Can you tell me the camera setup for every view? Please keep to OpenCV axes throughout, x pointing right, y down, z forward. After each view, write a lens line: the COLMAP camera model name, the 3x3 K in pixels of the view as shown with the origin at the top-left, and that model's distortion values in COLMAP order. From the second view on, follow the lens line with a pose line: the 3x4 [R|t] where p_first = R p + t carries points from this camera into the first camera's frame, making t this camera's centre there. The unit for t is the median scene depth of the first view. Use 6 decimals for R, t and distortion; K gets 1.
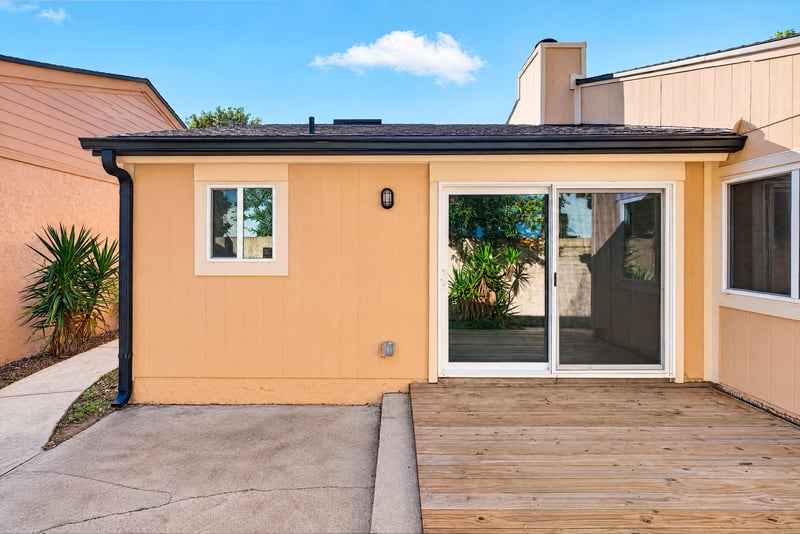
lens RADIAL K [[387.3, 0, 399.5], [0, 387.3, 246.2], [0, 0, 1]] dist [0.001394, 0.000171]
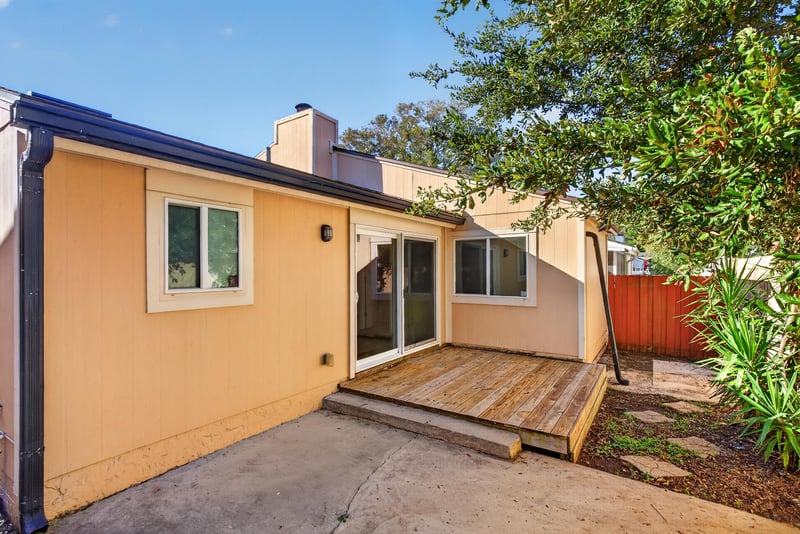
lens RADIAL K [[382.3, 0, 399.2], [0, 382.3, 272.1], [0, 0, 1]] dist [-0.001030, -0.001045]
pose [[0.546798, -0.003751, 0.837256, -0.892248], [0.001356, 0.999993, 0.003595, -0.007489], [-0.837263, -0.000831, 0.546799, 0.167447]]
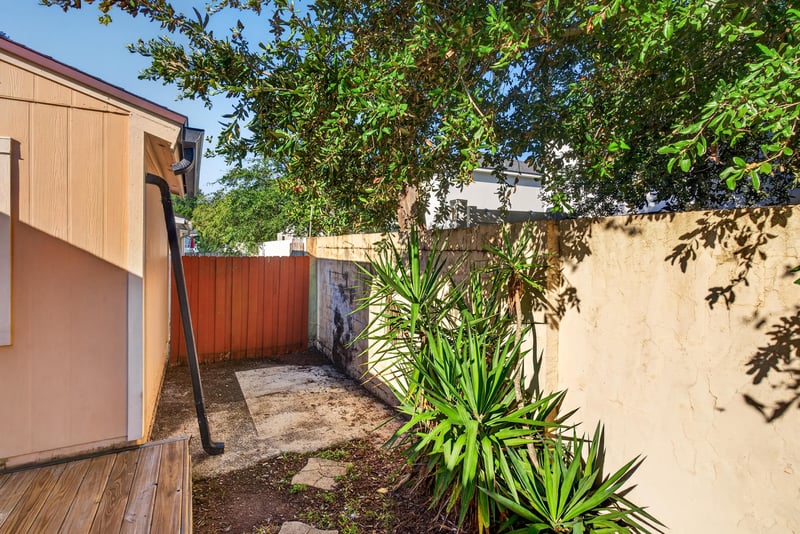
lens RADIAL K [[383.7, 0, 400.3], [0, 383.7, 248.7], [0, 0, 1]] dist [-0.000016, -0.000205]
pose [[-0.487852, -0.003868, 0.872918, -0.089810], [-0.007161, 0.999974, 0.000429, -0.018430], [-0.872897, -0.006042, -0.487867, 0.311887]]
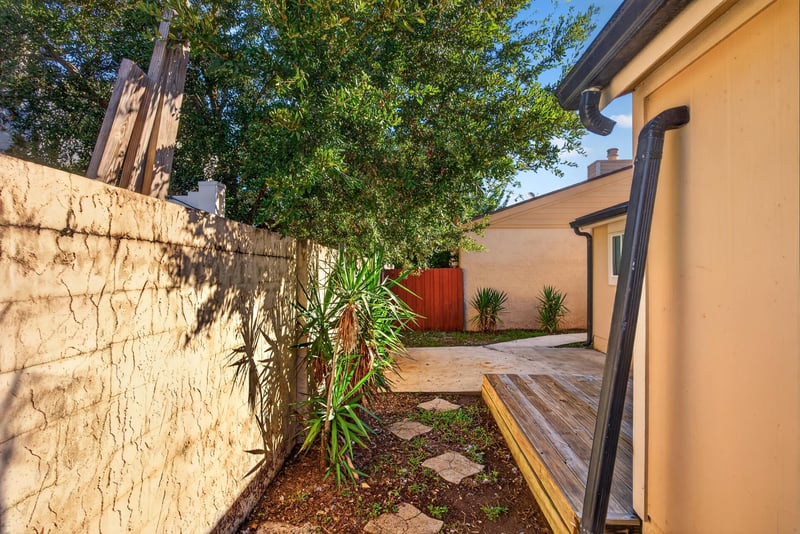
lens RADIAL K [[378.1, 0, 400.9], [0, 378.1, 269.2], [0, 0, 1]] dist [-0.001116, 0.000402]
pose [[-0.029967, -0.001172, -0.999550, 1.313436], [0.001118, 0.999999, -0.001206, 0.015117], [0.999550, -0.001154, -0.029966, 0.076262]]
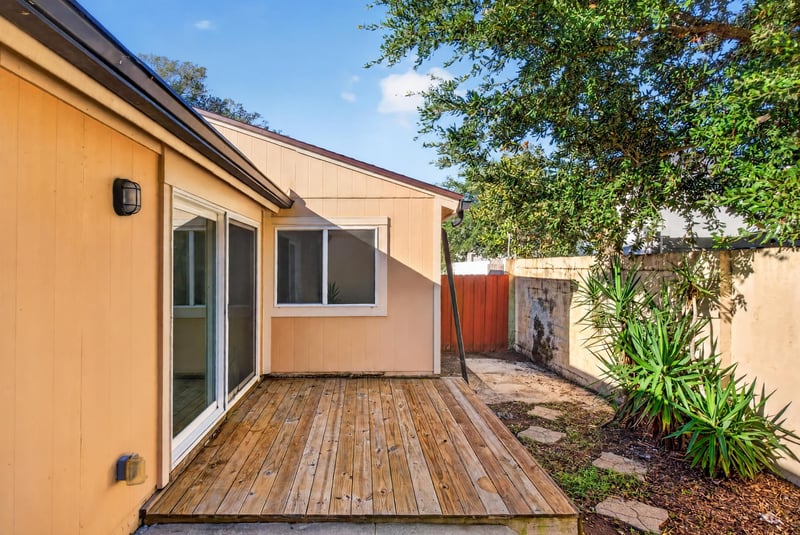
lens RADIAL K [[401.3, 0, 364.8], [0, 401.3, 268.3], [0, 0, 1]] dist [-0.000798, 0.000066]
pose [[-0.016888, -0.003487, 0.999851, -0.599499], [0.000669, 0.999994, 0.003498, -0.025189], [-0.999857, 0.000727, -0.016886, 0.667622]]
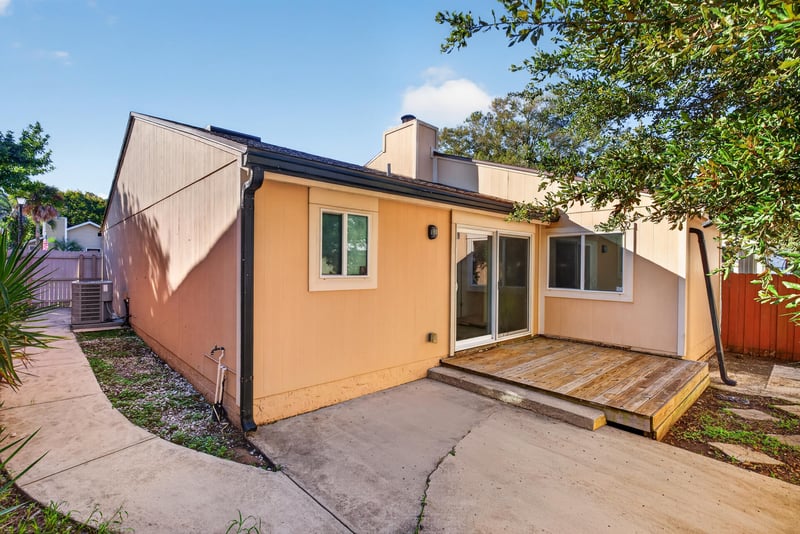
lens RADIAL K [[378.1, 0, 400.9], [0, 378.1, 269.2], [0, 0, 1]] dist [-0.001116, 0.000402]
pose [[0.726385, 0.001571, 0.687286, -1.063598], [-0.012937, 0.999851, 0.011389, -0.001682], [-0.687166, -0.017164, 0.726297, 0.071359]]
